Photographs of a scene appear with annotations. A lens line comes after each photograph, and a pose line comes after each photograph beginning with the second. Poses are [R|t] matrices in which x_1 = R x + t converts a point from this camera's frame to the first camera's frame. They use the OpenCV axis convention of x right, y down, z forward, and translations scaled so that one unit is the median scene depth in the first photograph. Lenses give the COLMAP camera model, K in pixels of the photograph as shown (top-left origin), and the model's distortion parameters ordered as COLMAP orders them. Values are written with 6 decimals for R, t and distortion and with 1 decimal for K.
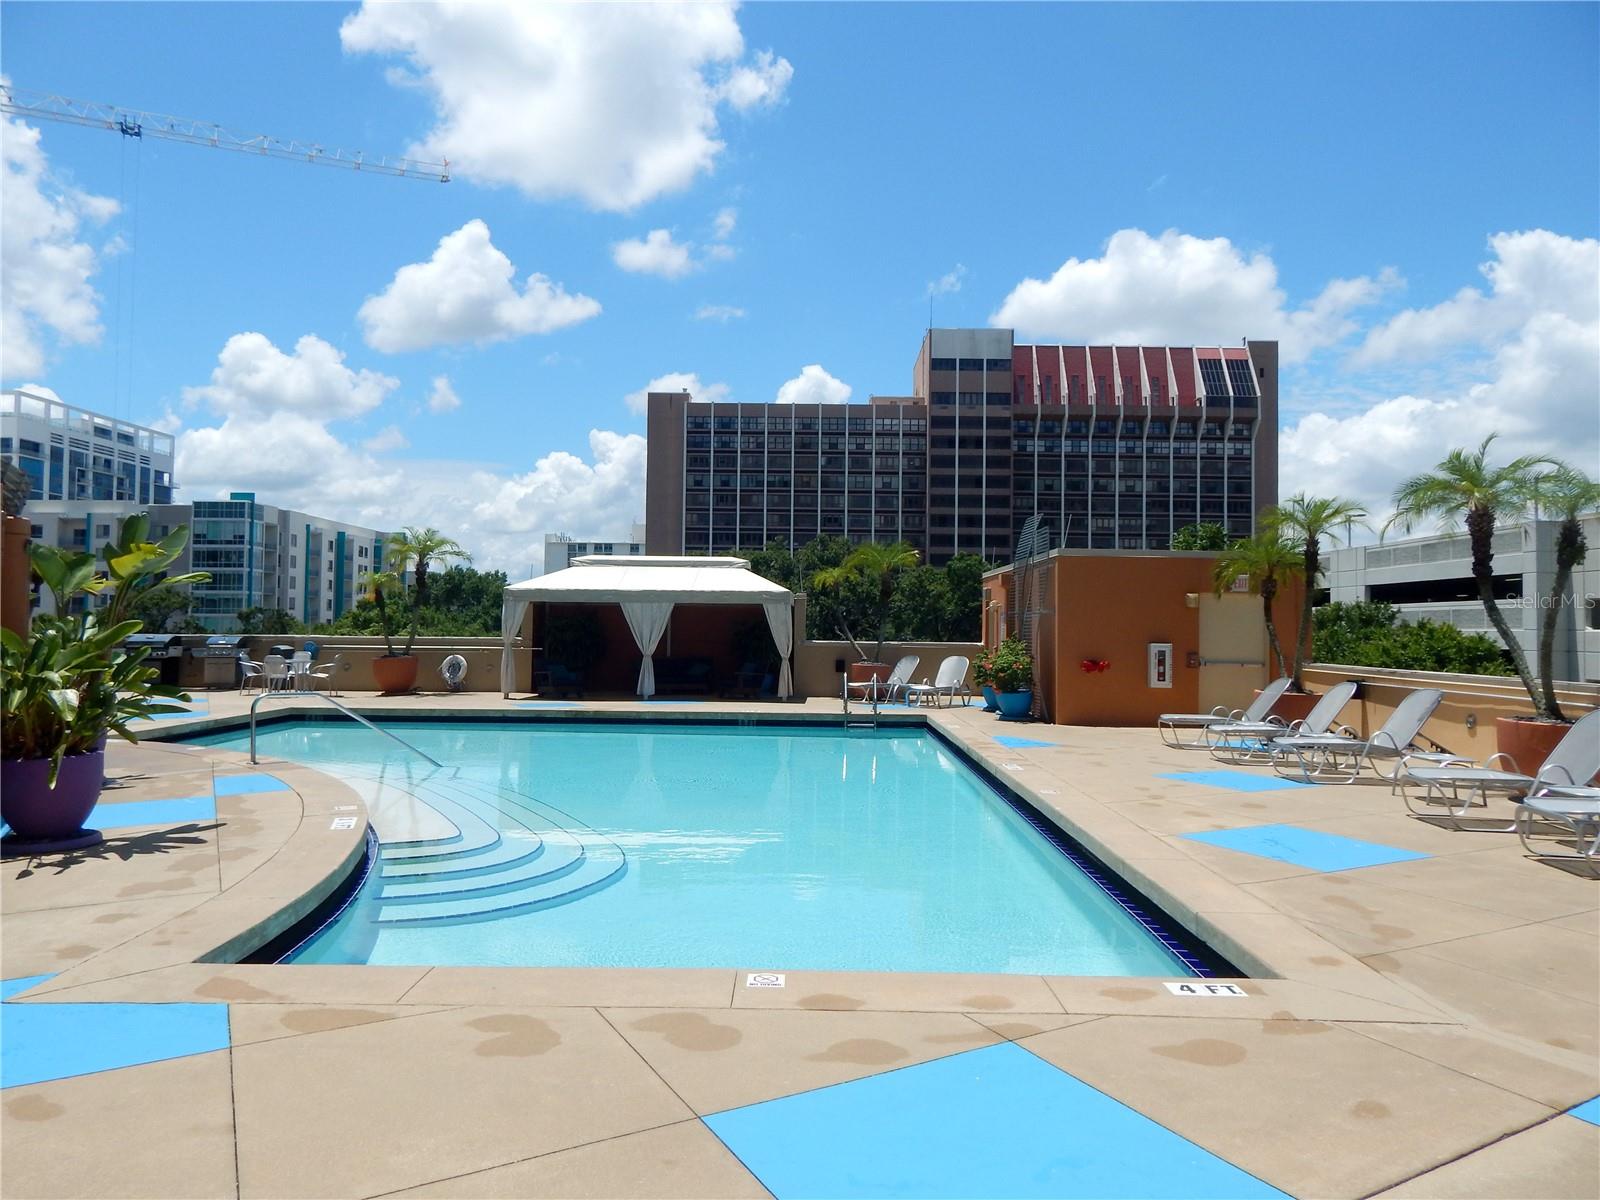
lens RADIAL K [[1055.5, 0, 815.7], [0, 1055.5, 588.8], [0, 0, 1]] dist [0.001480, -0.008653]
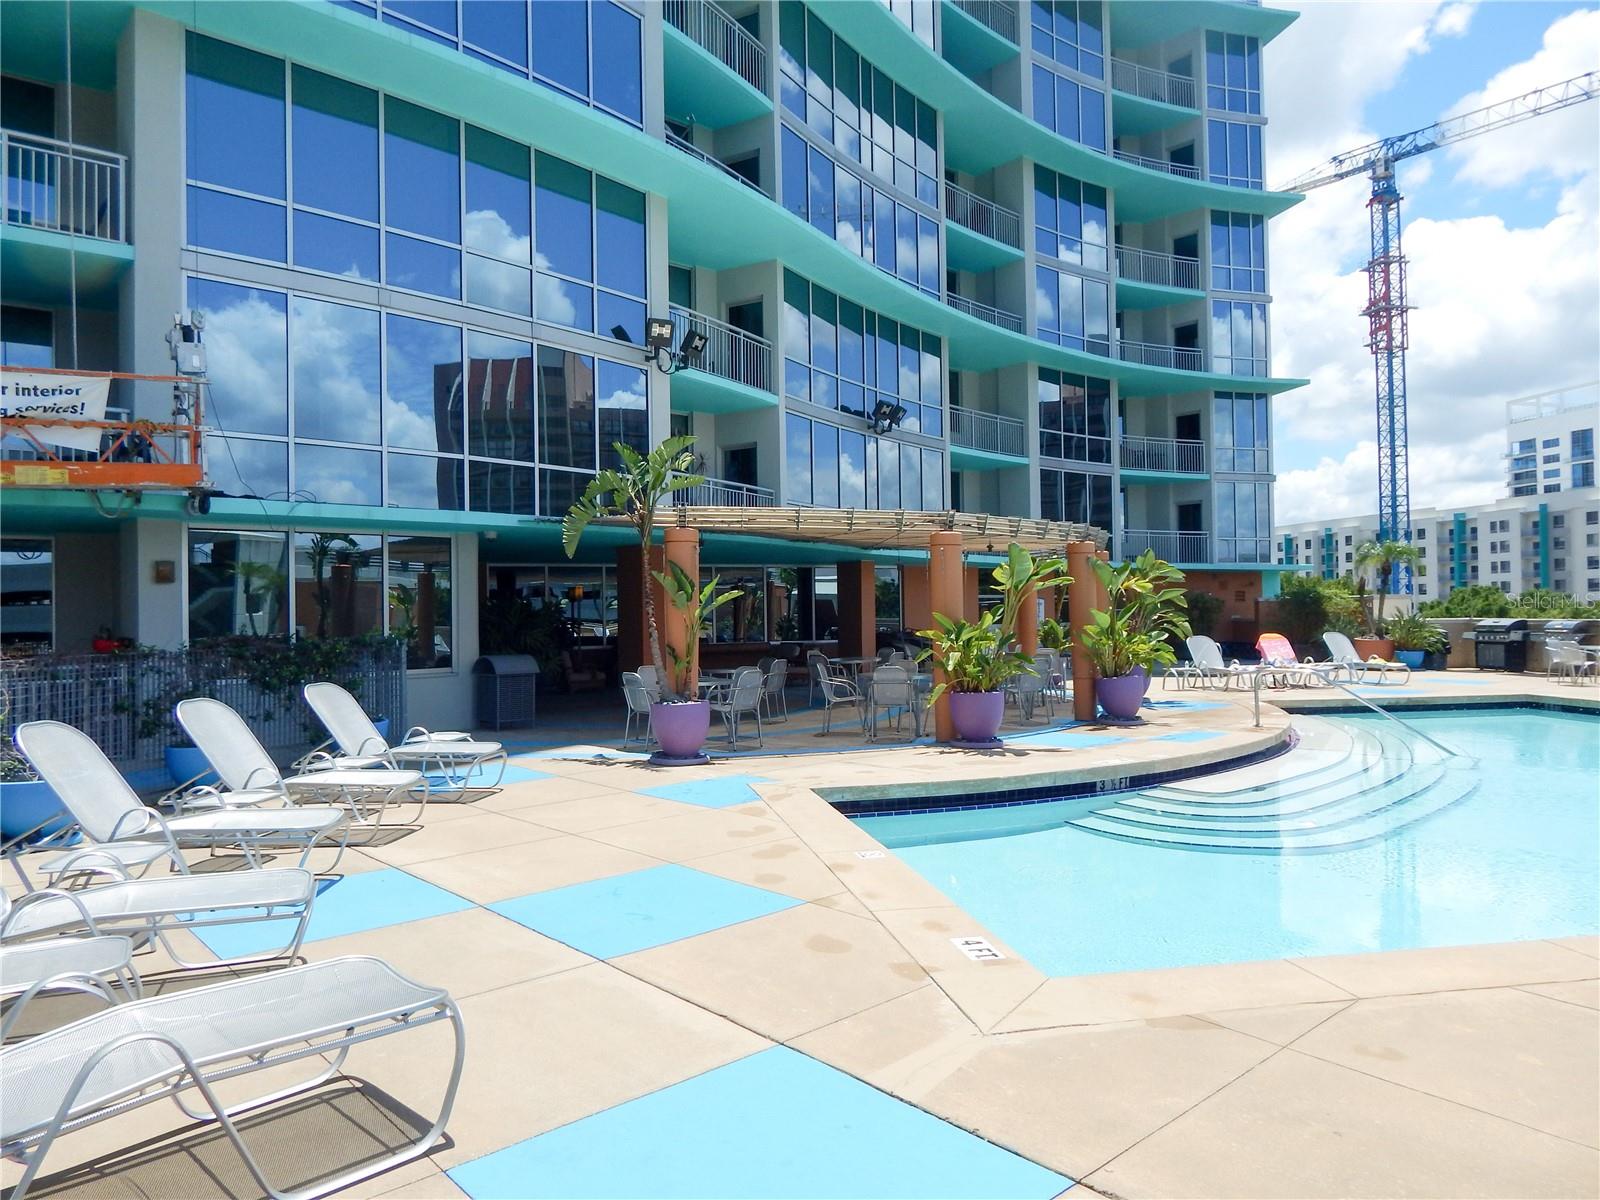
lens RADIAL K [[1055.5, 0, 815.7], [0, 1055.5, 588.8], [0, 0, 1]] dist [0.001480, -0.008653]
pose [[0.245829, -0.021665, -0.969071, 1.393302], [0.036220, 0.999257, -0.013151, 0.019586], [0.968636, -0.031866, 0.246431, 0.587150]]
